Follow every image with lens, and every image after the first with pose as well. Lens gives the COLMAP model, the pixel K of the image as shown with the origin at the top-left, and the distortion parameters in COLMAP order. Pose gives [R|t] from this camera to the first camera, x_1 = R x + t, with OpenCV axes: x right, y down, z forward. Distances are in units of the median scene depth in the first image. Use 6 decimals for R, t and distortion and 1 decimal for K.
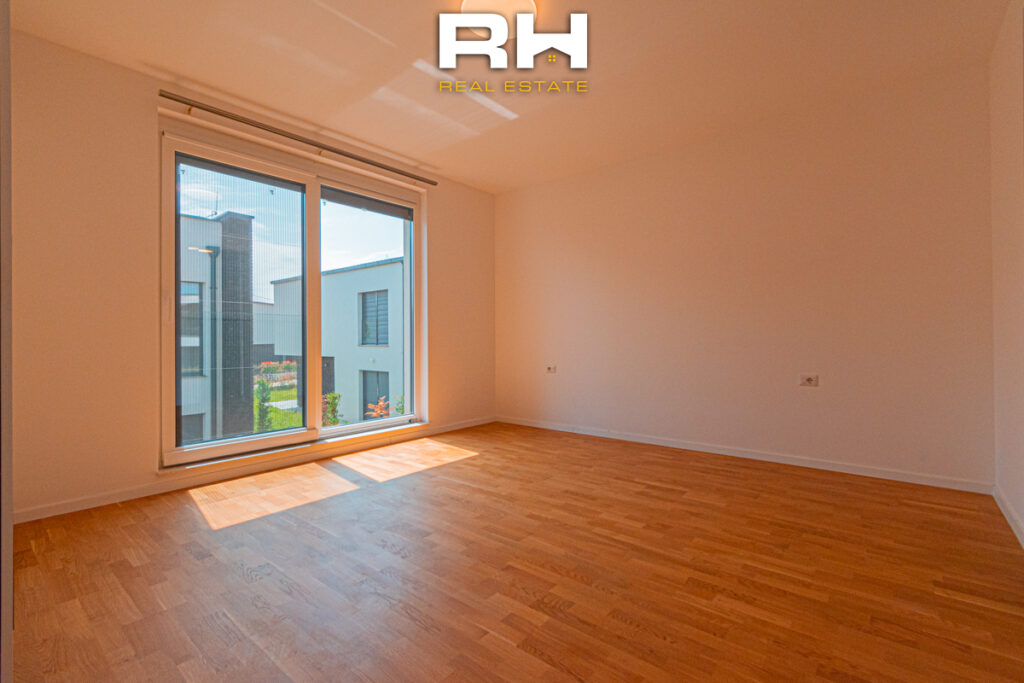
lens RADIAL K [[458.2, 0, 542.2], [0, 458.2, 335.9], [0, 0, 1]] dist [0.002550, -0.000155]
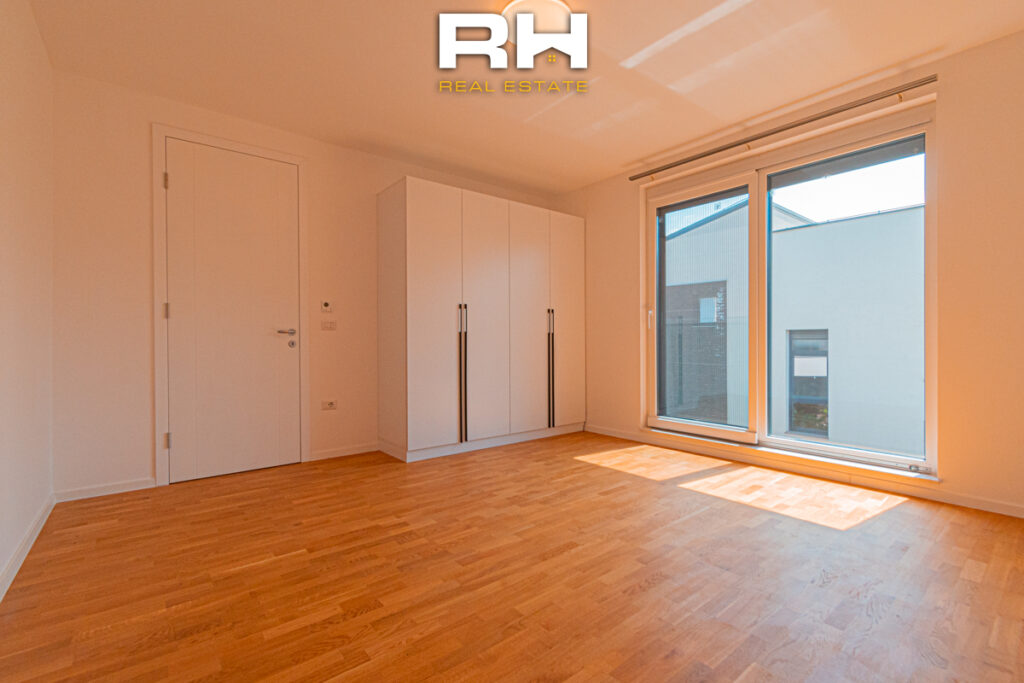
lens RADIAL K [[458.2, 0, 511.3], [0, 458.2, 344.3], [0, 0, 1]] dist [0.002550, -0.000155]
pose [[-0.230823, 0.014455, -0.972888, 0.674979], [0.008817, 0.999880, 0.012764, -0.002096], [0.972956, -0.005631, -0.230923, 0.863123]]
